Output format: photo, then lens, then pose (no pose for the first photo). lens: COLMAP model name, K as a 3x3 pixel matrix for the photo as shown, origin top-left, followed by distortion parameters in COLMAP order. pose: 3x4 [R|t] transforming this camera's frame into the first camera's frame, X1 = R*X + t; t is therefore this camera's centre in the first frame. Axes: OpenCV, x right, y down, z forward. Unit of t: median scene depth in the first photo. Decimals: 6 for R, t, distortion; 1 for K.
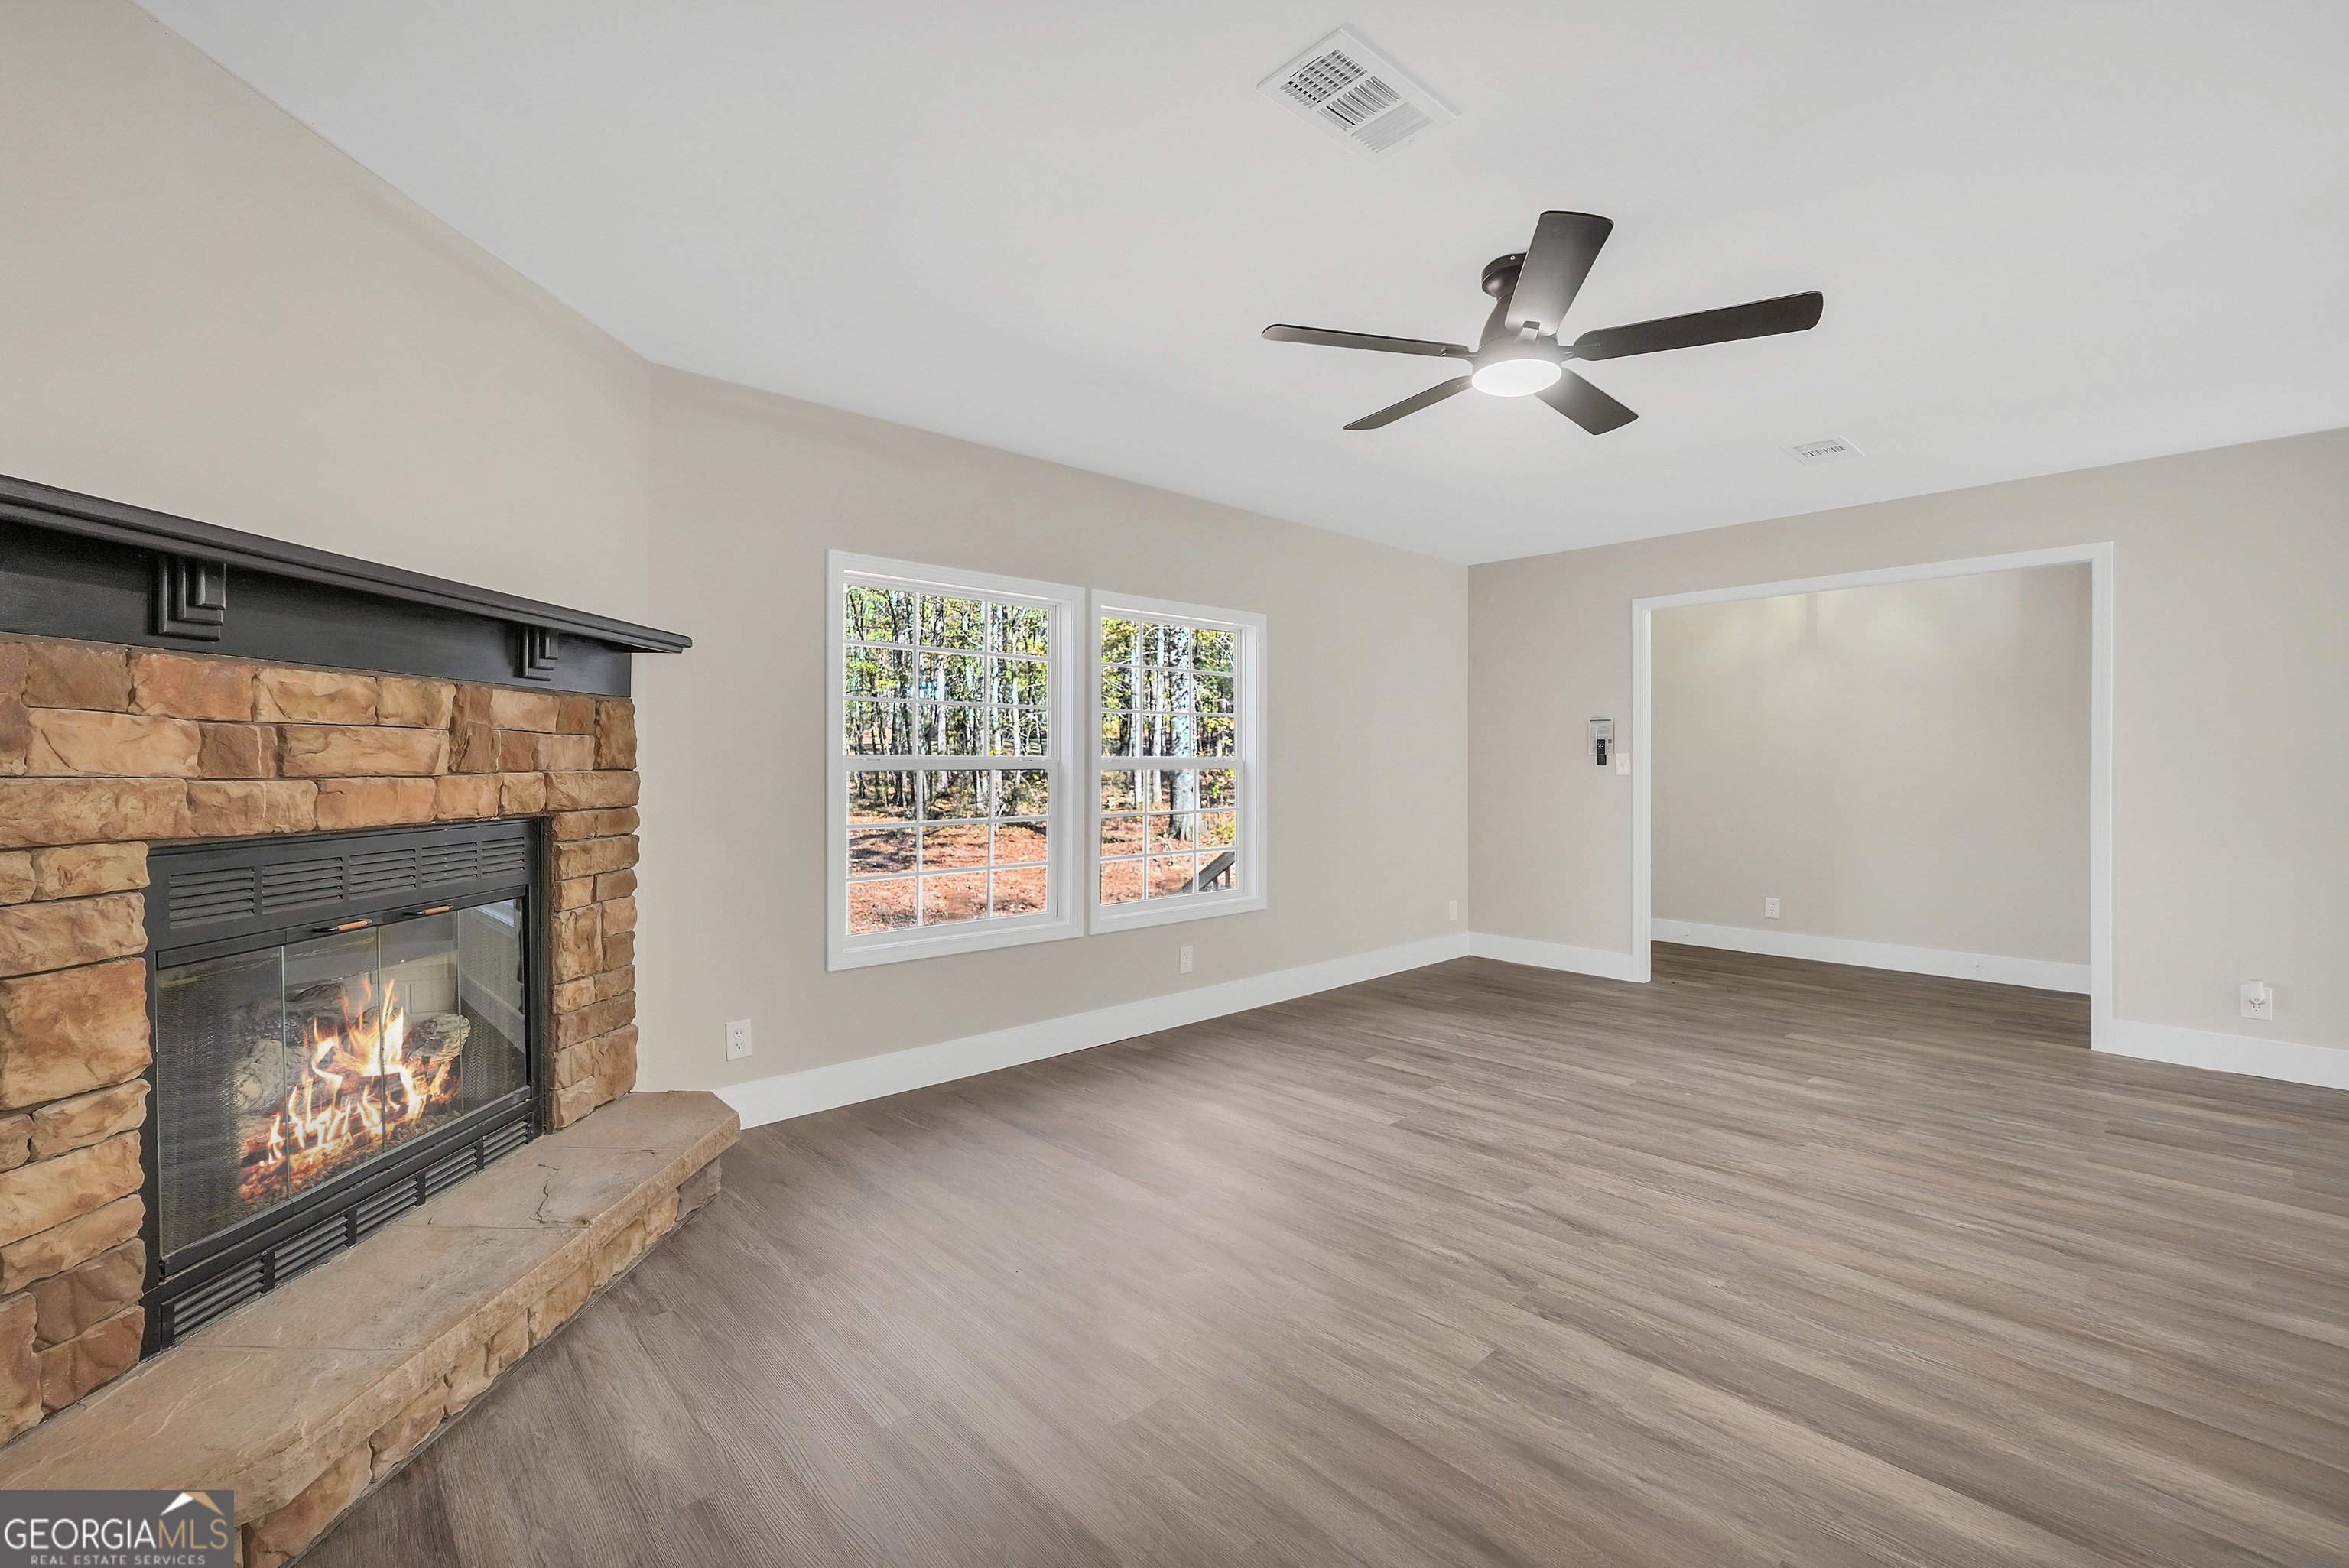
lens RADIAL K [[1002.7, 0, 1165.3], [0, 1002.7, 757.7], [0, 0, 1]] dist [-0.019812, 0.007667]
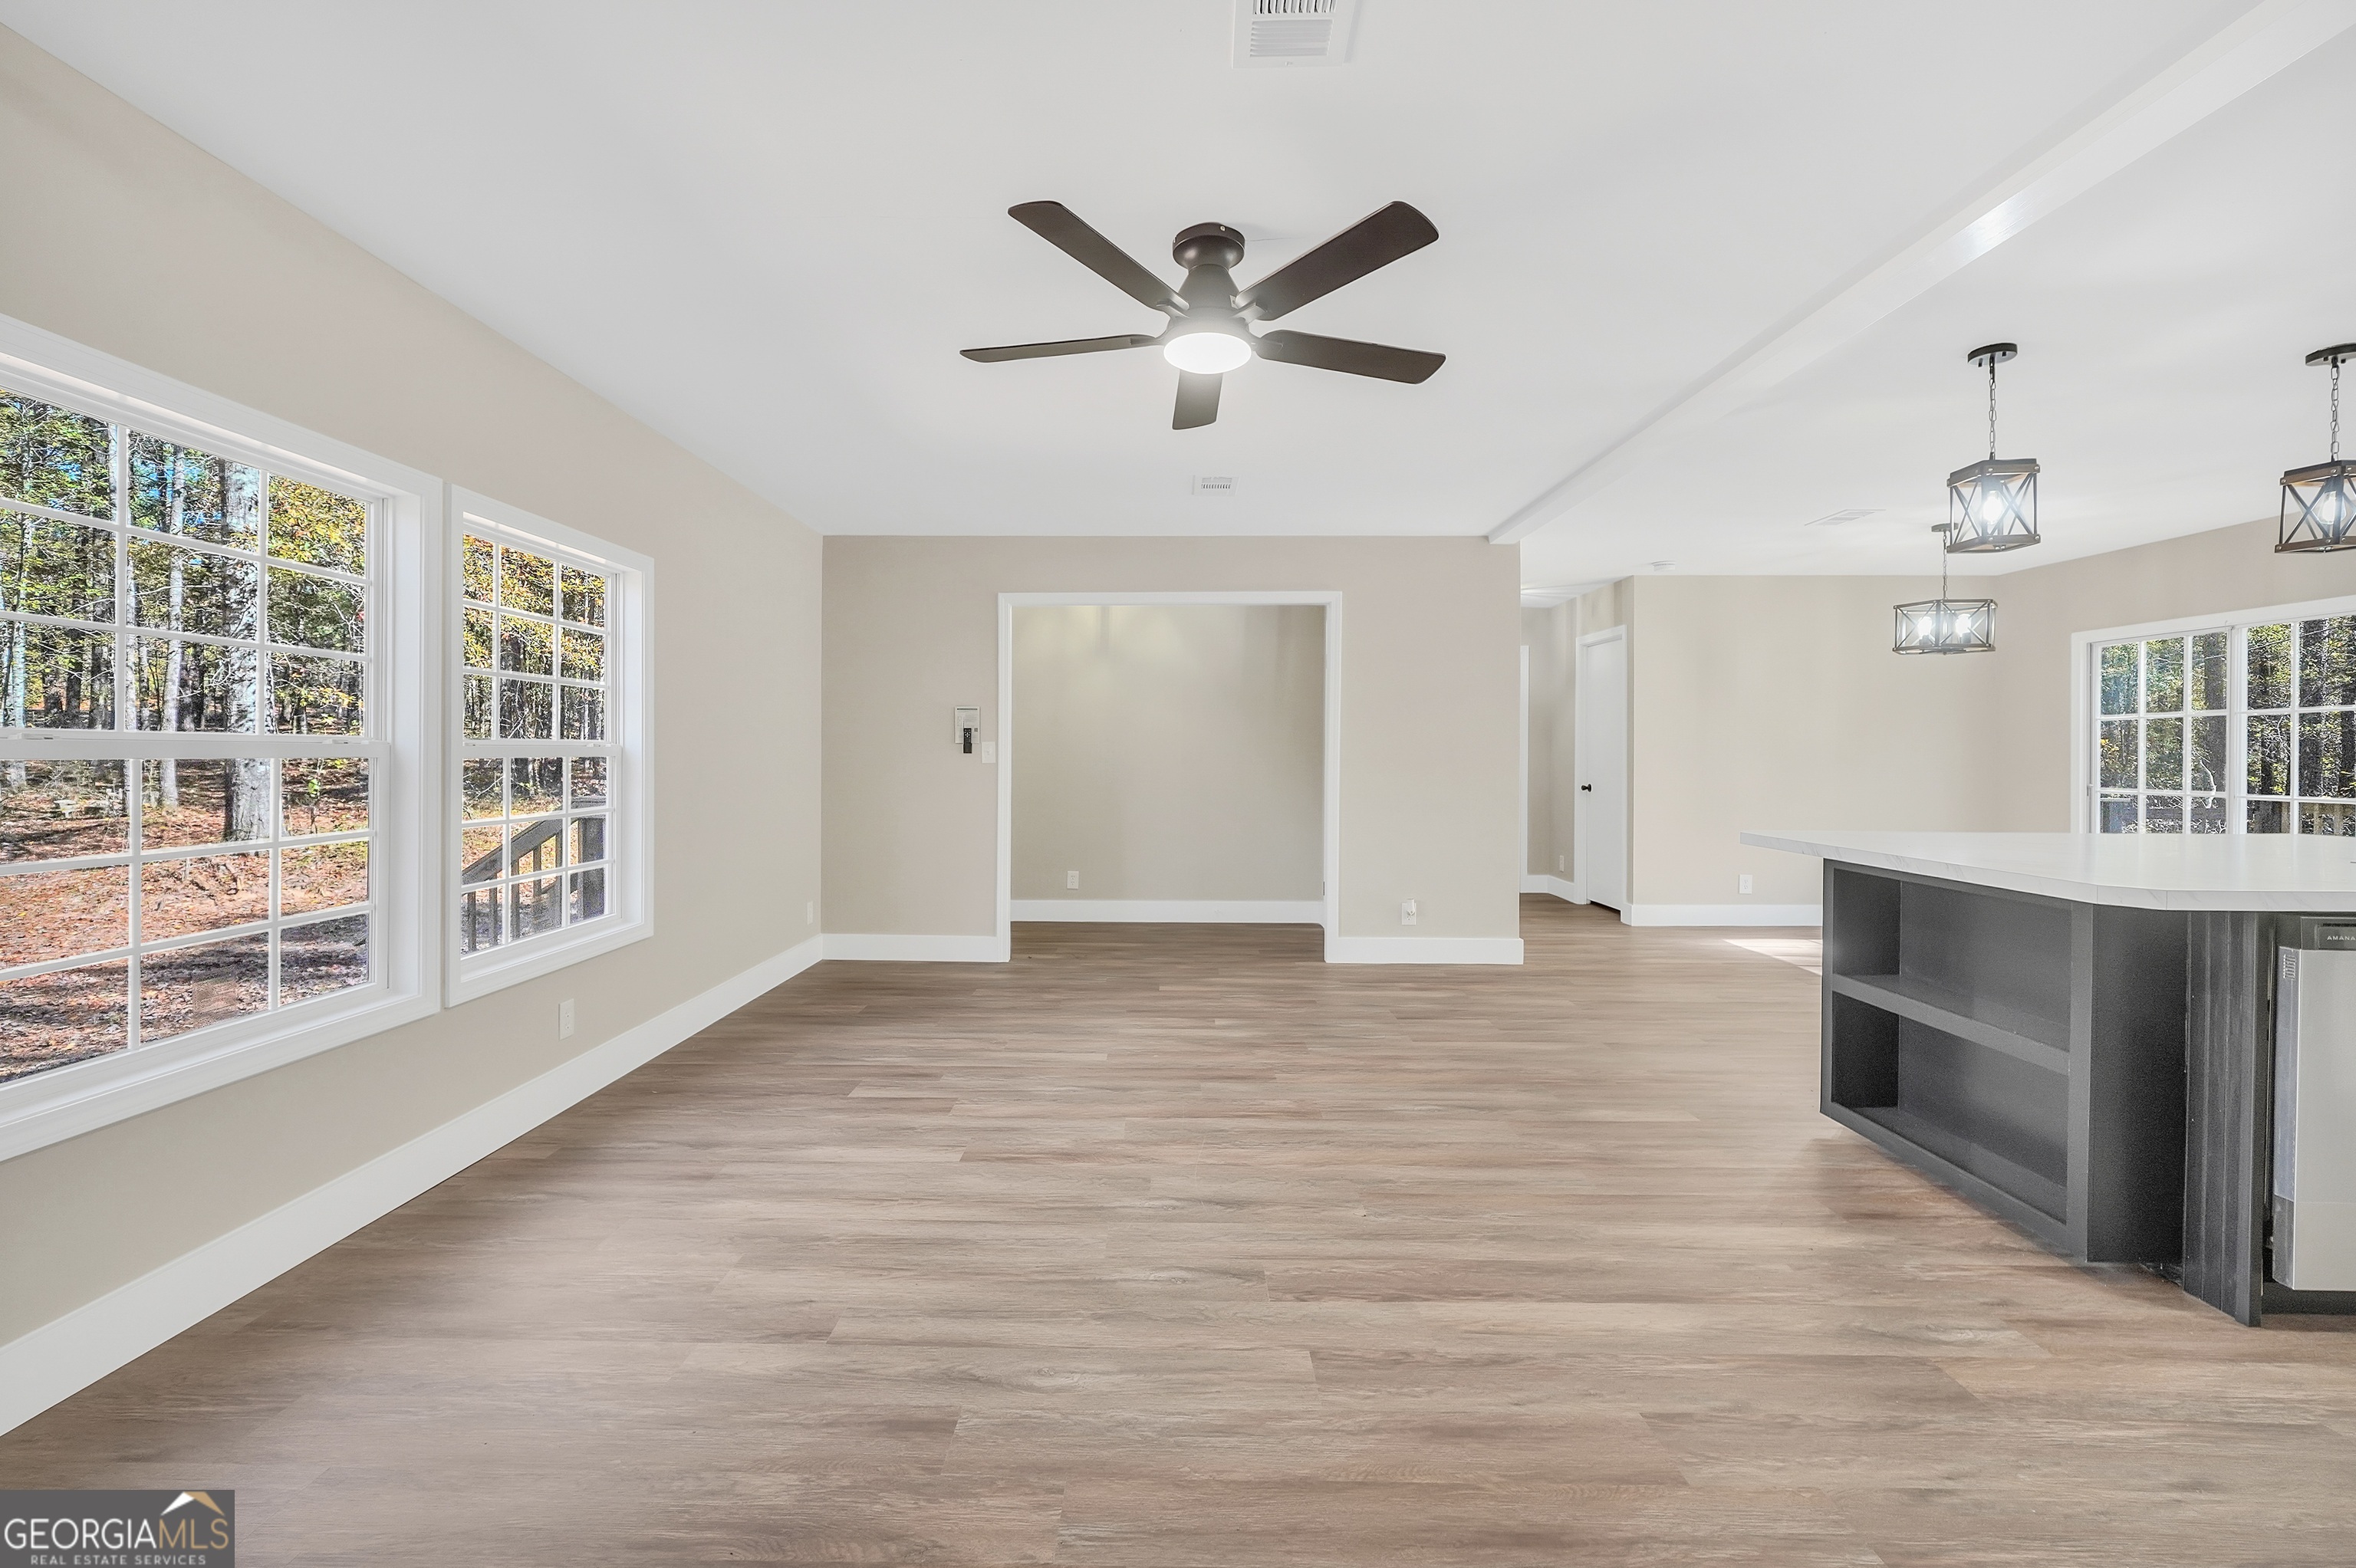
lens RADIAL K [[1005.6, 0, 1168.8], [0, 1005.6, 757.6], [0, 0, 1]] dist [-0.019812, 0.007667]
pose [[0.686334, 0.001181, 0.727286, -0.301154], [-0.009289, 0.999931, 0.007143, 0.004148], [-0.727228, -0.011658, 0.686297, 0.273330]]
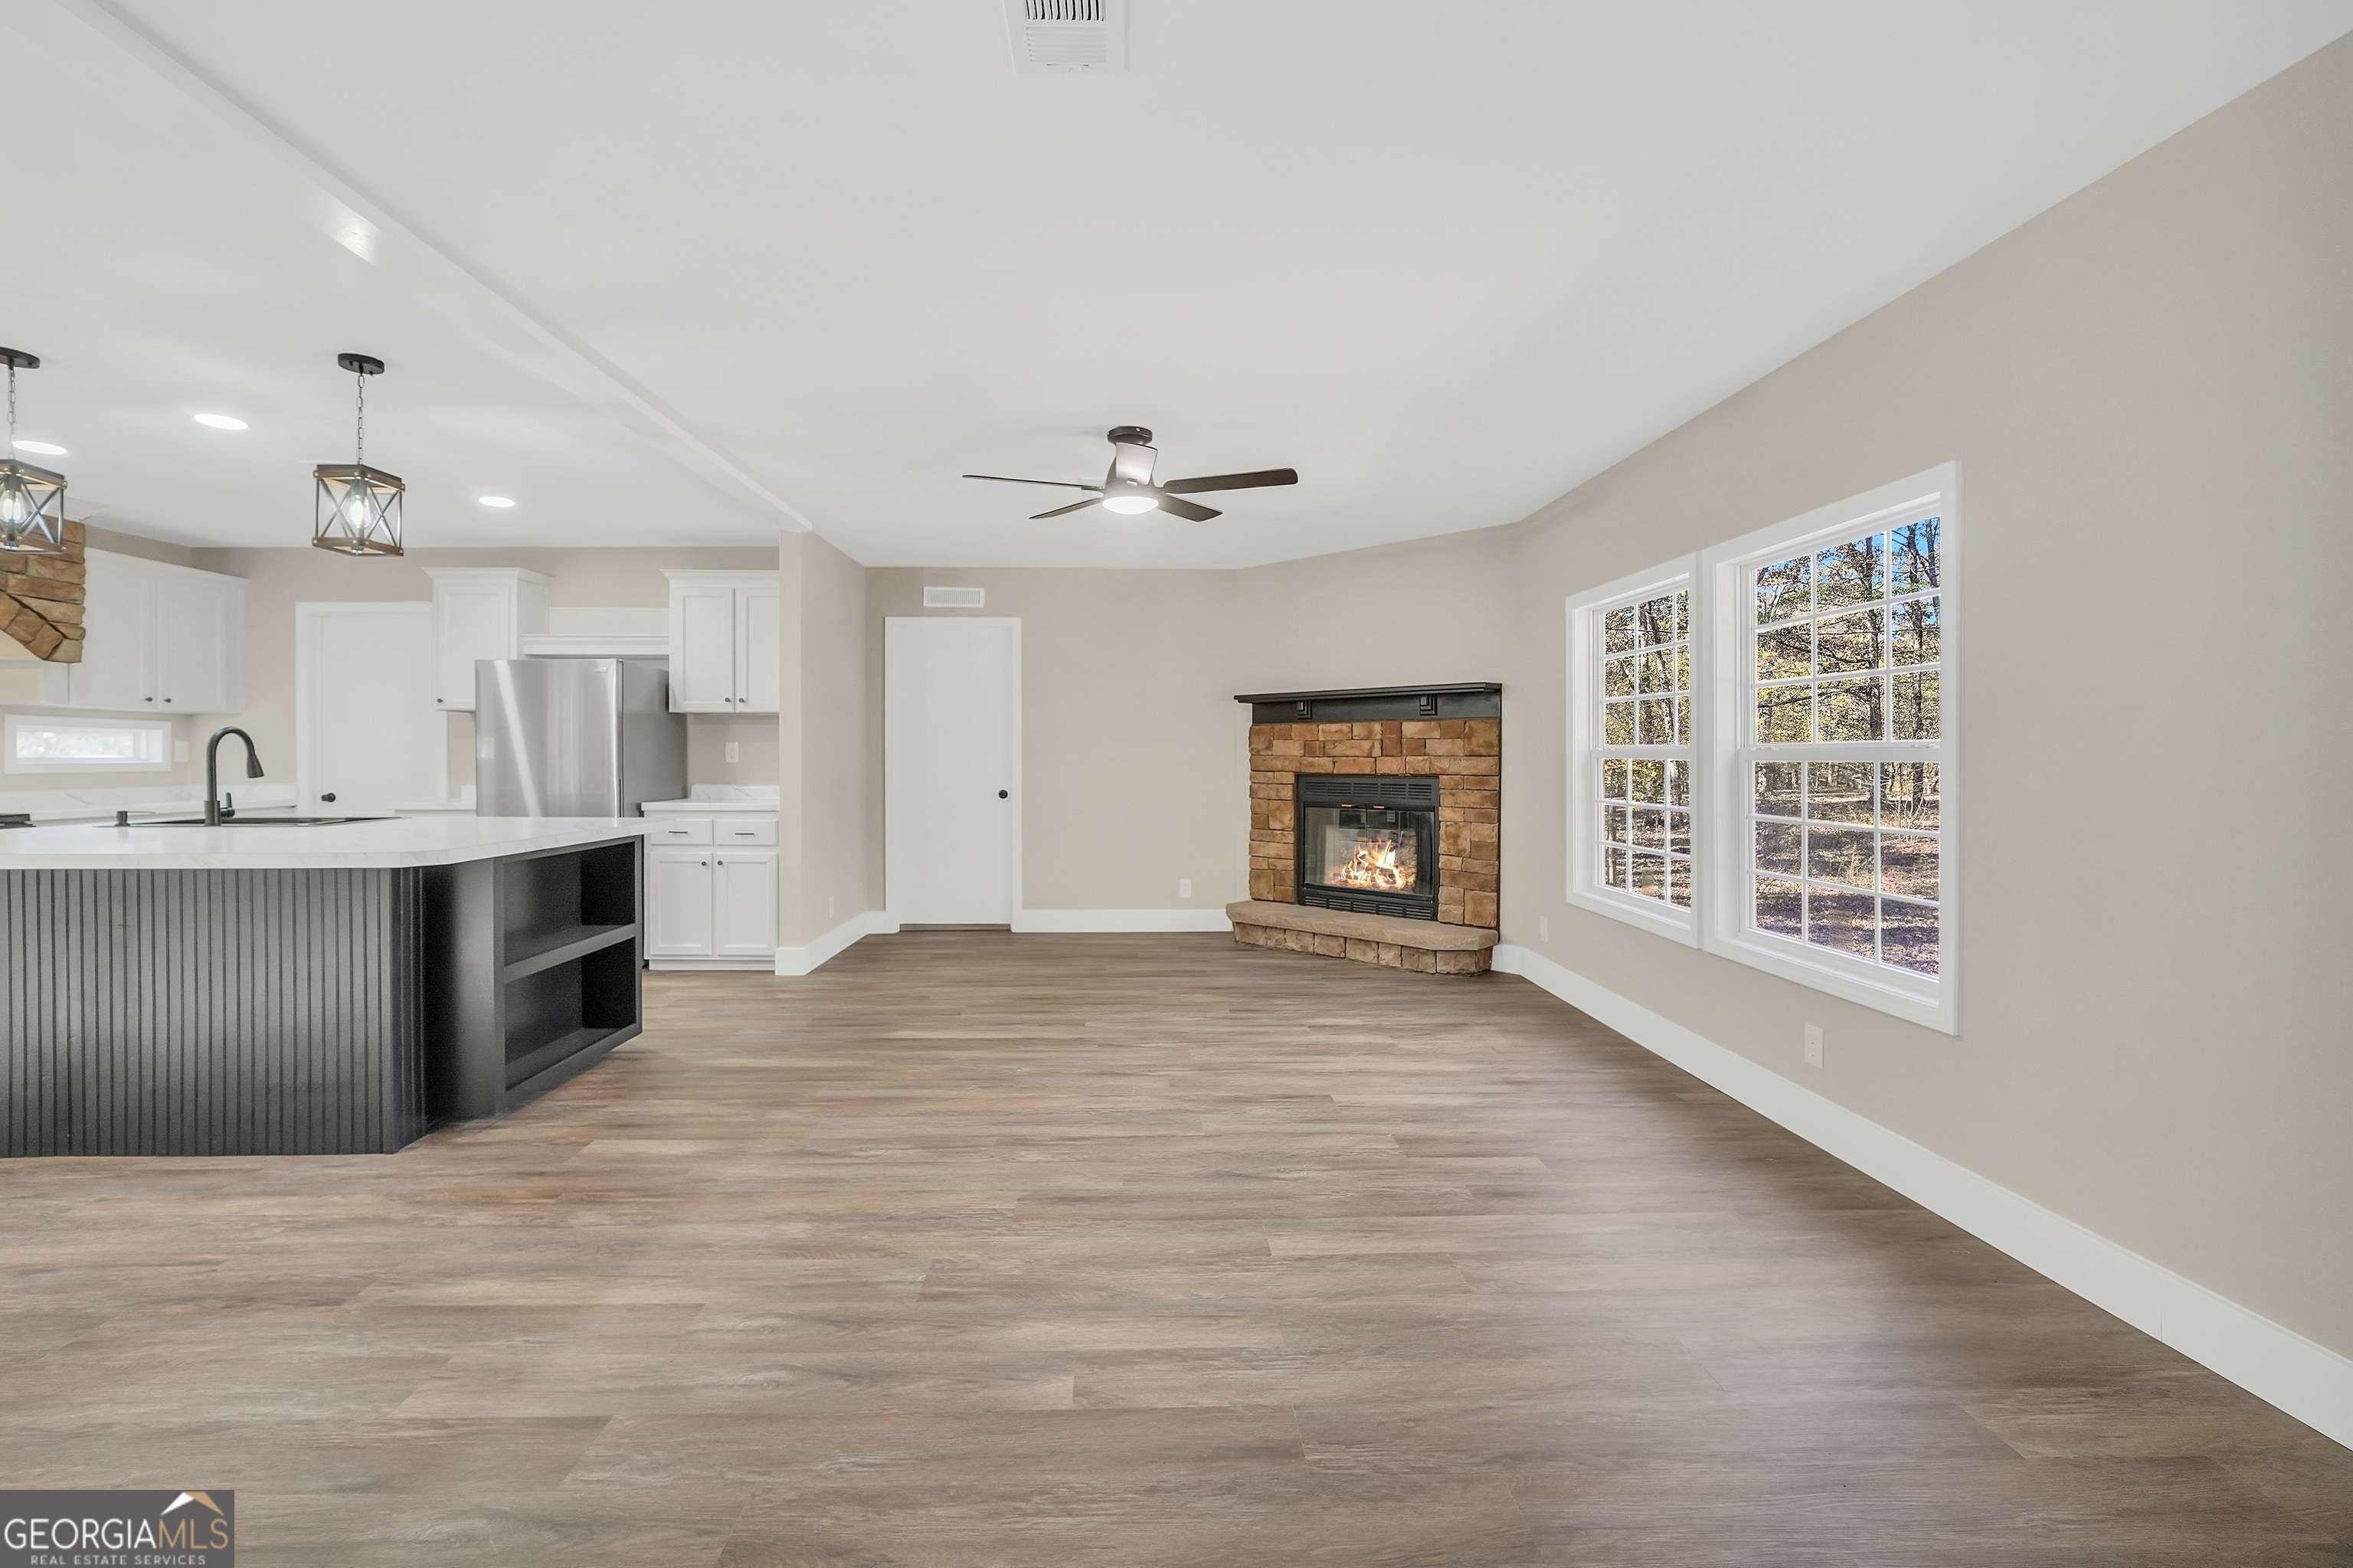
lens RADIAL K [[1004.5, 0, 1167.3], [0, 1004.5, 757.6], [0, 0, 1]] dist [-0.019812, 0.007667]
pose [[-0.646847, 0.004405, -0.762607, 1.177776], [0.005890, 0.999982, 0.000780, 0.010121], [0.762597, -0.003987, -0.646862, 1.606744]]
